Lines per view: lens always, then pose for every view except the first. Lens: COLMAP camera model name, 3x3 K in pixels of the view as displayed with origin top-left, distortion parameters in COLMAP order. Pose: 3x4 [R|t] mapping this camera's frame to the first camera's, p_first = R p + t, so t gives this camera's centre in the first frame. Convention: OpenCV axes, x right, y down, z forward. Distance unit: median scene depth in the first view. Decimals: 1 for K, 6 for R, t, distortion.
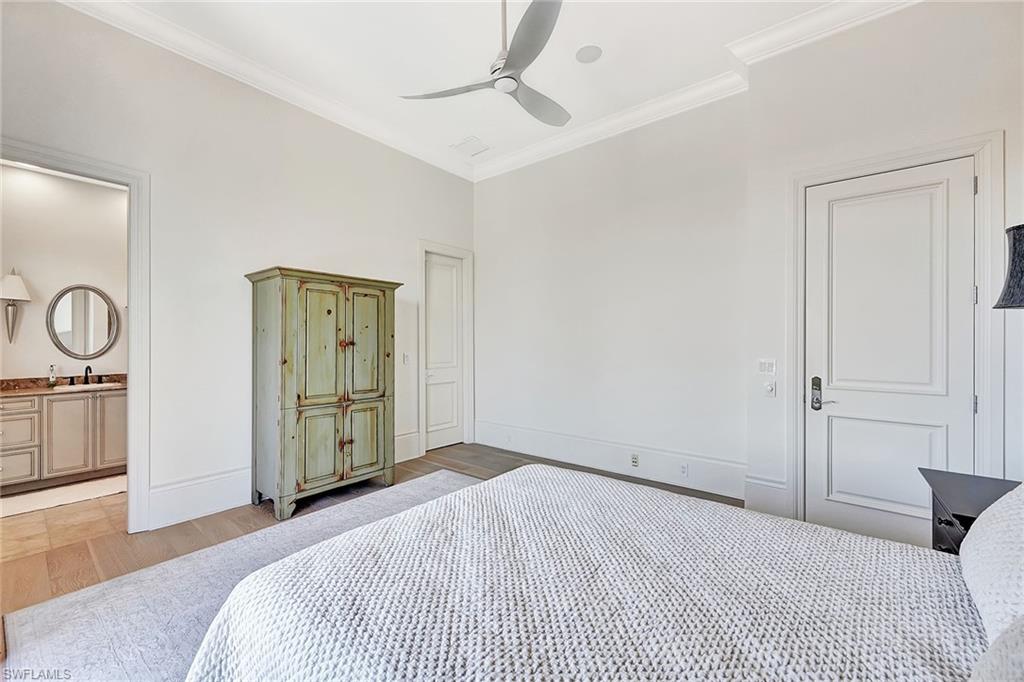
lens RADIAL K [[411.3, 0, 512.4], [0, 411.3, 339.5], [0, 0, 1]] dist [-0.001554, -0.000208]
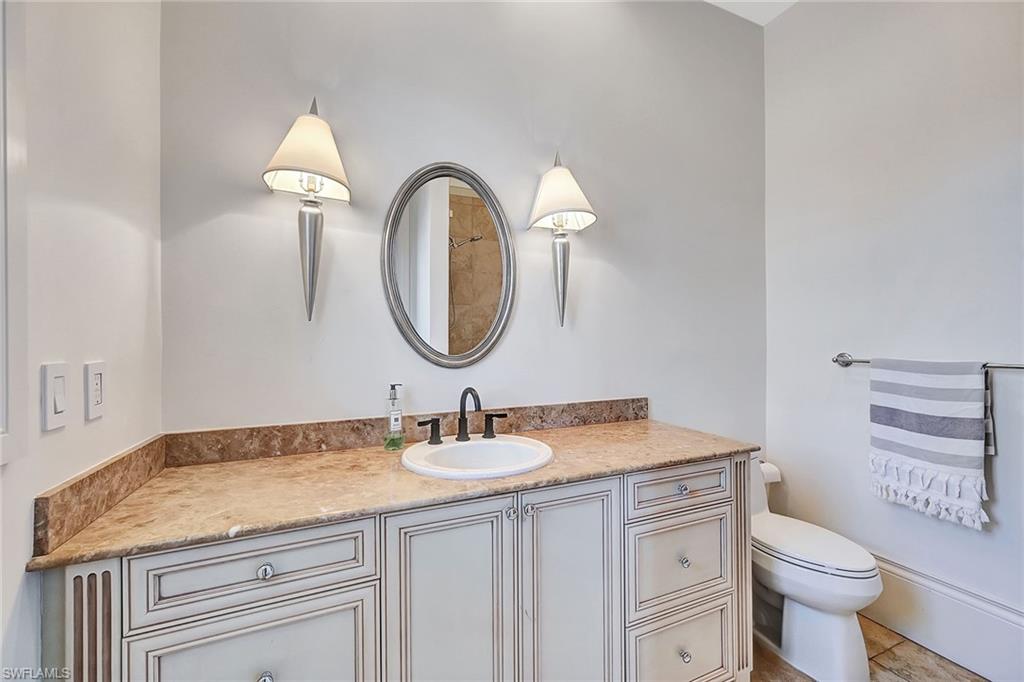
lens RADIAL K [[411.3, 0, 512.4], [0, 411.3, 339.5], [0, 0, 1]] dist [-0.001554, -0.000208]
pose [[0.883351, -0.012062, -0.468556, -0.862709], [0.010238, 0.999927, -0.006440, 0.029052], [0.468599, 0.000892, 0.883410, 0.733349]]
